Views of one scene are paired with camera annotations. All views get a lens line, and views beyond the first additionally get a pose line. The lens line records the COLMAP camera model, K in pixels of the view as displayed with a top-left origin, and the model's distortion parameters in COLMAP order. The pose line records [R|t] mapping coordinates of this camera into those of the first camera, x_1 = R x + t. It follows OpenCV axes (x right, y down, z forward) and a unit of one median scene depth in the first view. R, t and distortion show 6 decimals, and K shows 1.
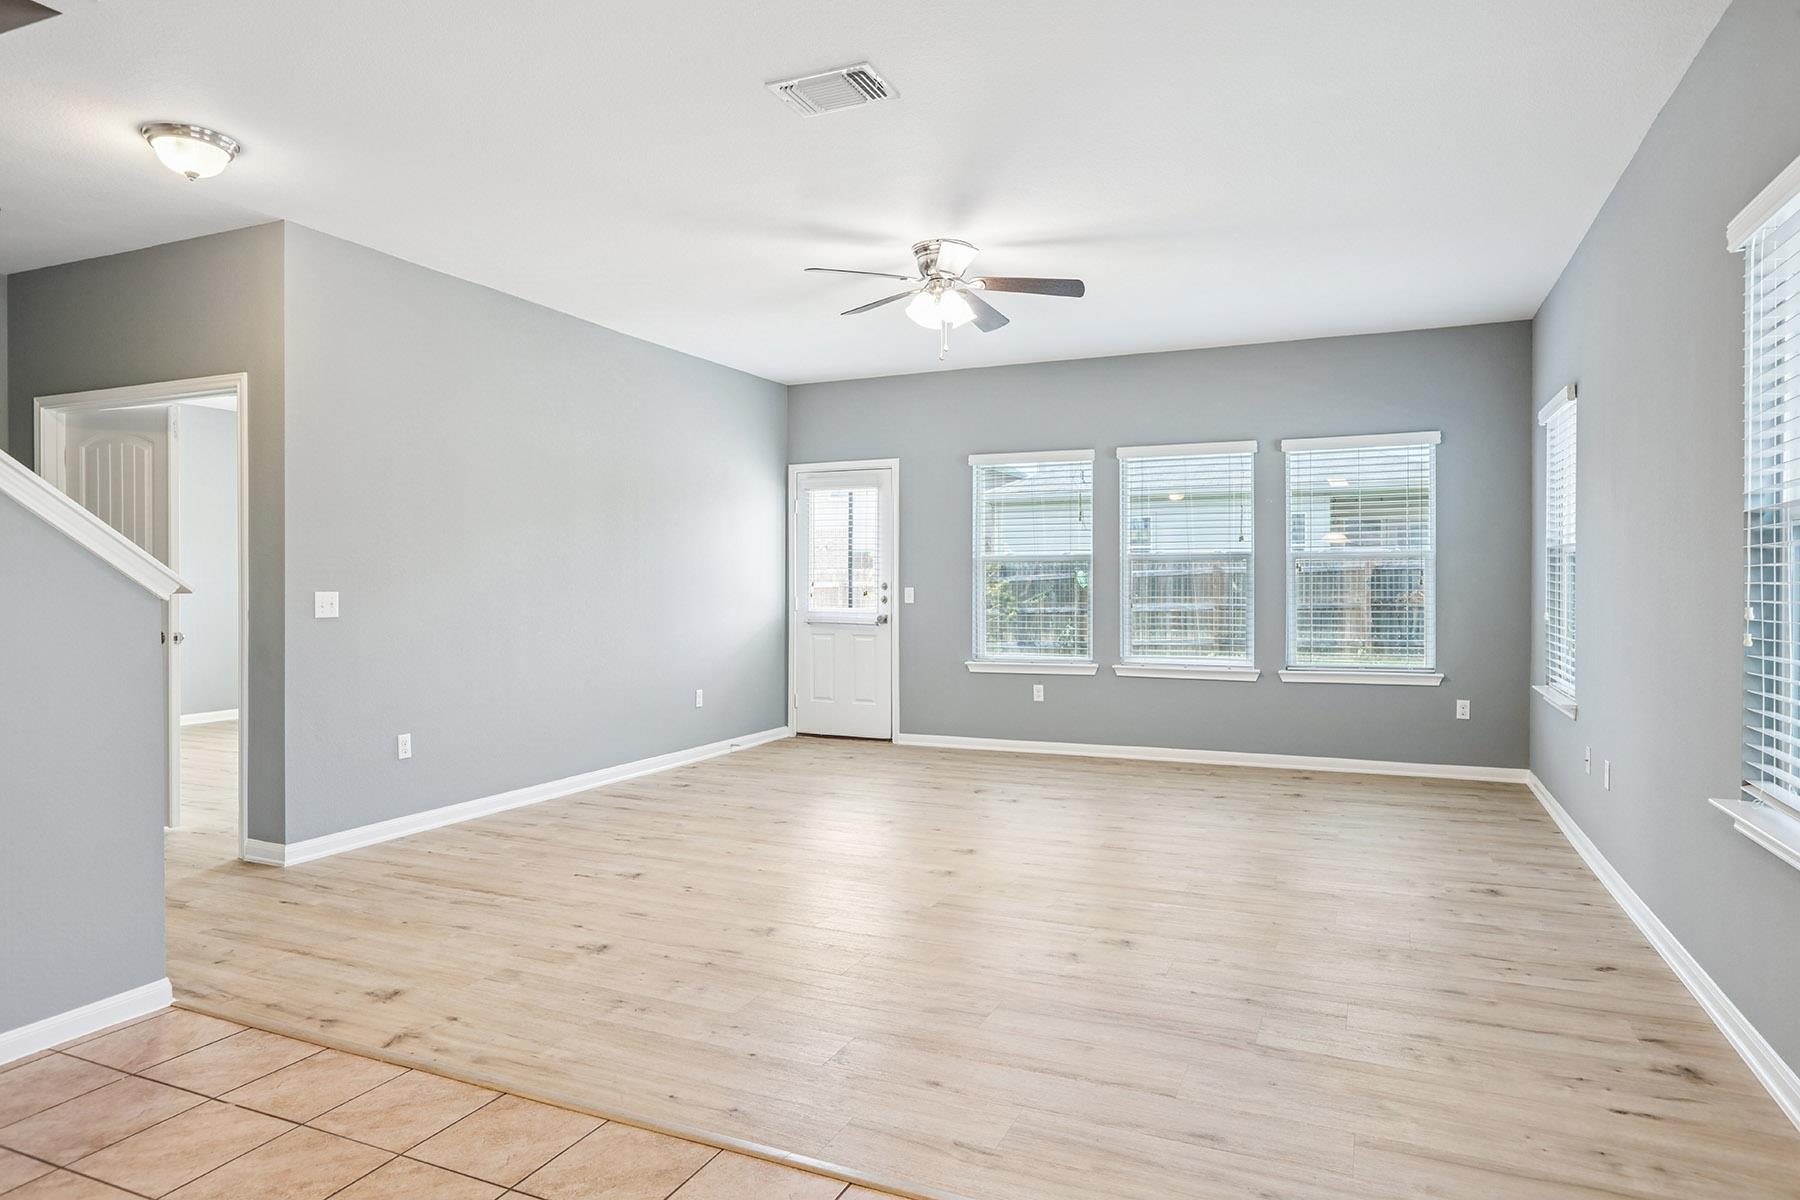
lens RADIAL K [[1150.9, 0, 890.5], [0, 1150.9, 593.3], [0, 0, 1]] dist [0.024812, 0.000567]
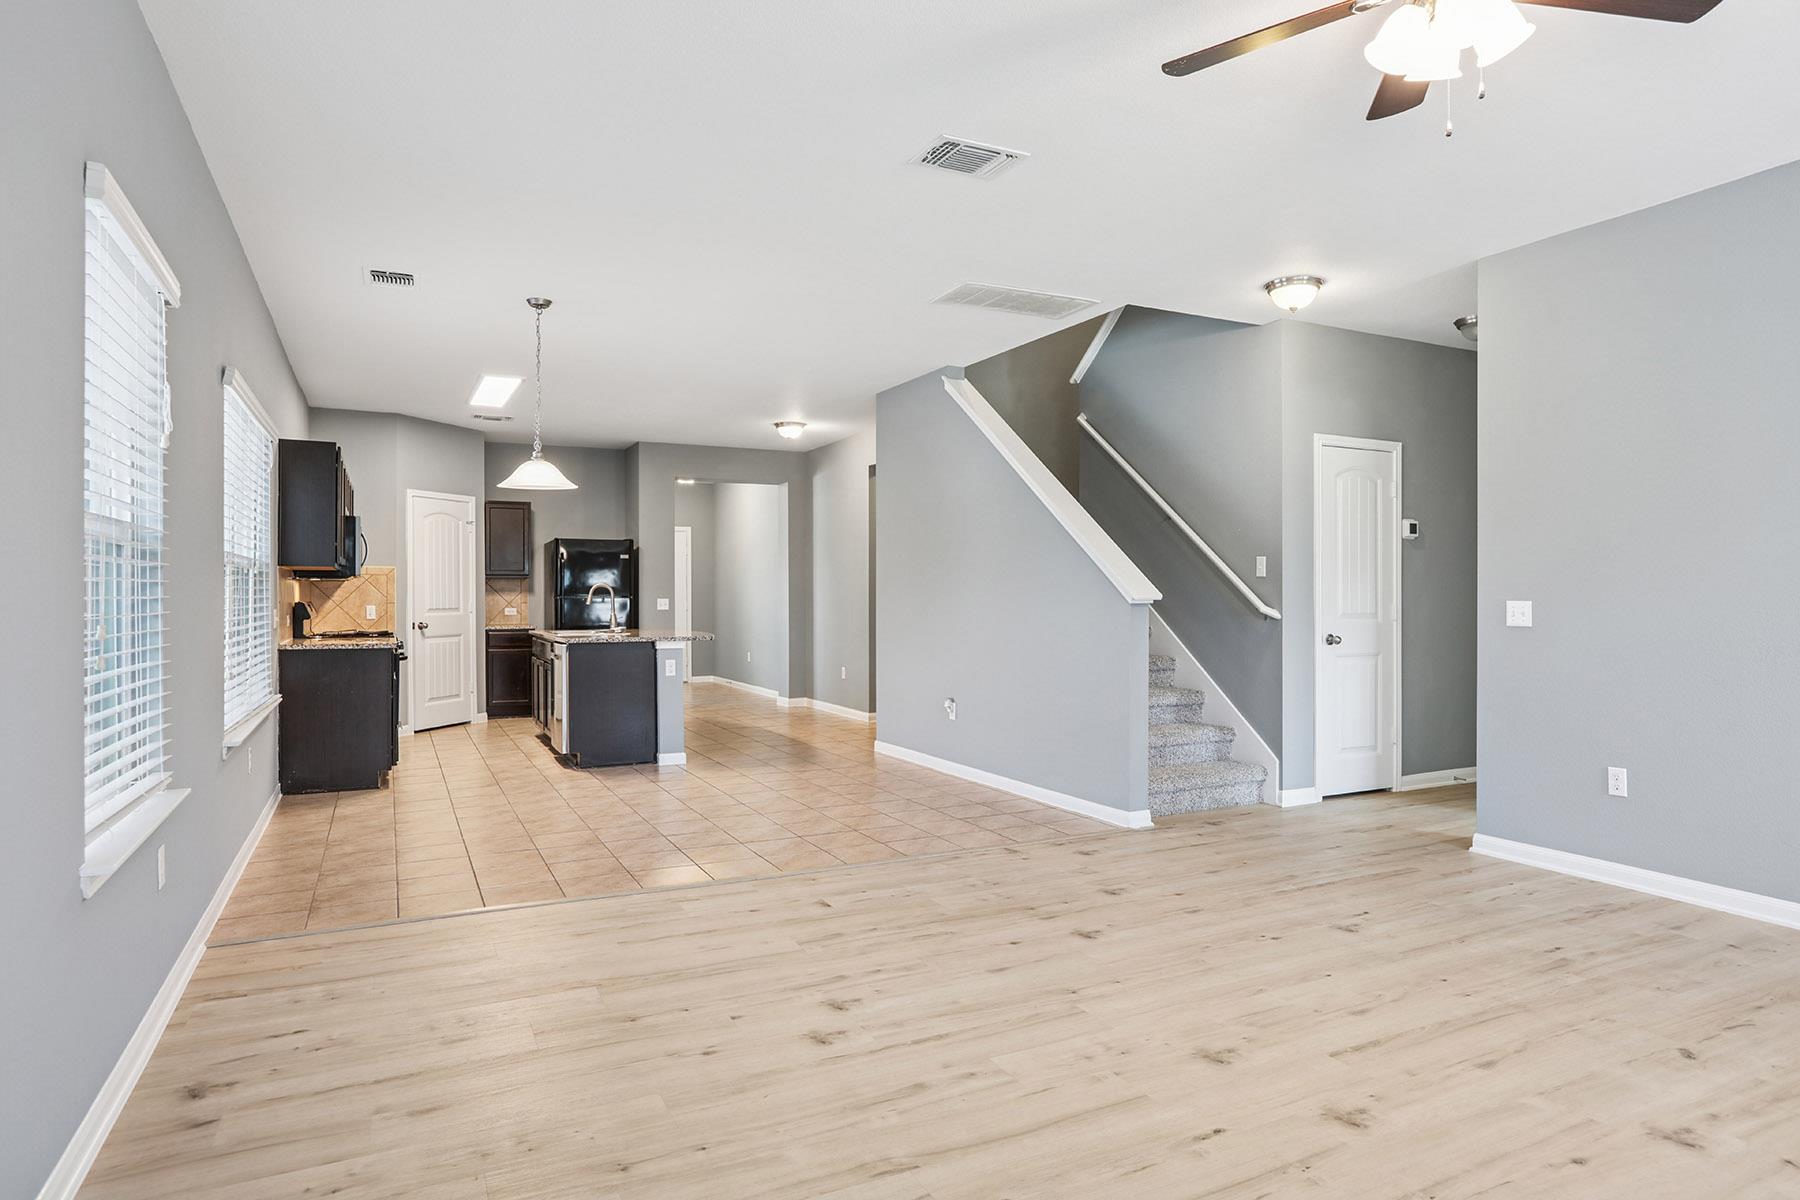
lens RADIAL K [[1090.1, 0, 891.5], [0, 1090.1, 600.5], [0, 0, 1]] dist [0.001495, 0.000274]
pose [[-0.676665, -0.000047, -0.736291, 0.807783], [-0.001010, 0.999999, 0.000864, -0.002986], [0.736291, 0.001328, -0.676664, 1.717581]]
